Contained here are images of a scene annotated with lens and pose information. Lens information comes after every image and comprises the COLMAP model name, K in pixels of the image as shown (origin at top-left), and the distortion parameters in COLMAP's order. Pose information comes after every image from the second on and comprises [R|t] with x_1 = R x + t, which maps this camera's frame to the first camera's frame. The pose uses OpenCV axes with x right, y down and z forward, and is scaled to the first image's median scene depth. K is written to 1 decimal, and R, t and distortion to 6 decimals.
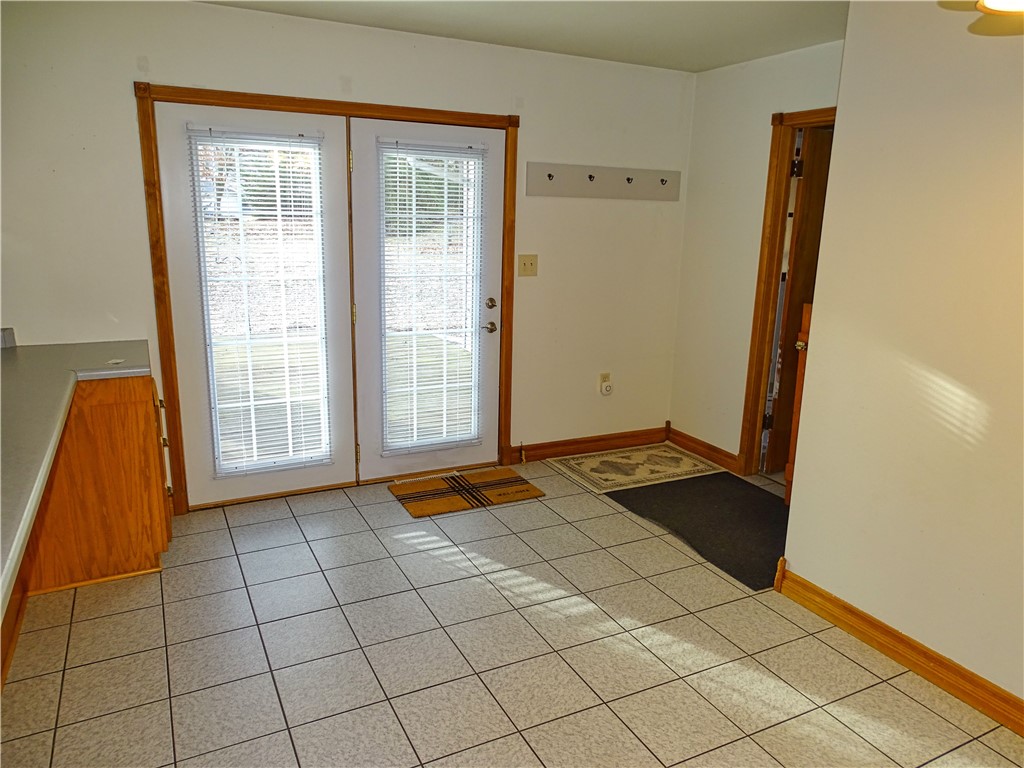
lens RADIAL K [[725.3, 0, 517.5], [0, 725.3, 384.3], [0, 0, 1]] dist [0.001812, -0.007961]
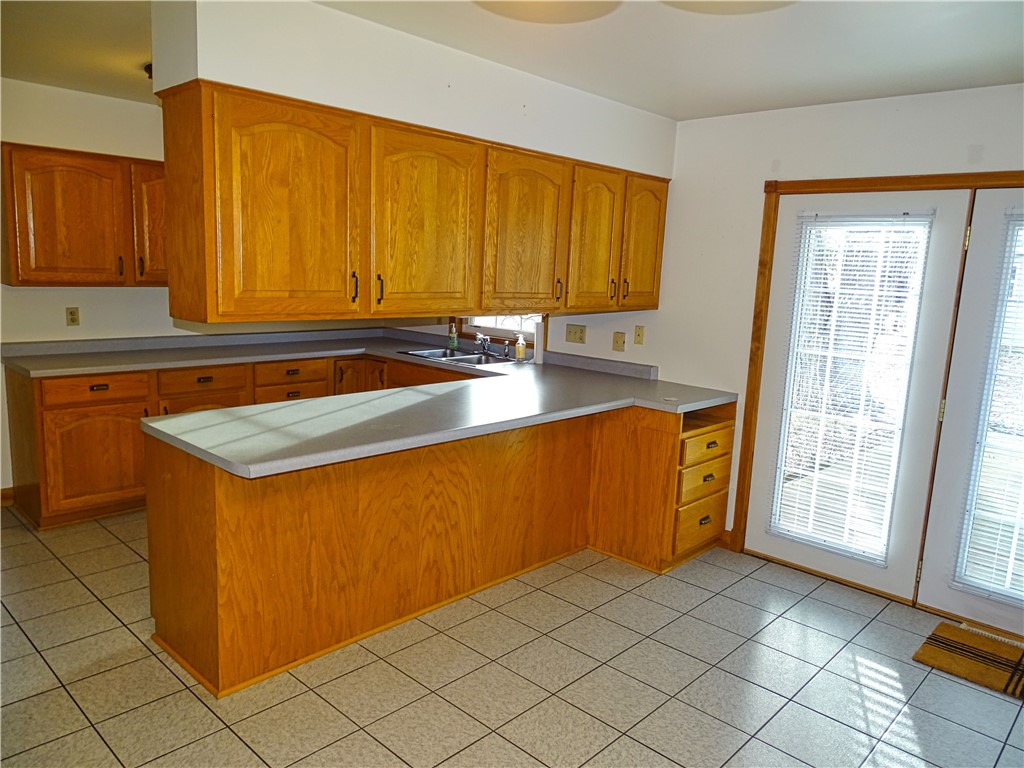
lens RADIAL K [[725.3, 0, 517.9], [0, 725.3, 384.5], [0, 0, 1]] dist [0.001812, -0.007961]
pose [[0.331447, 0.142766, -0.932610, 0.431500], [-0.258010, 0.964521, 0.055955, -0.046047], [0.907510, 0.222077, 0.356523, 0.234944]]
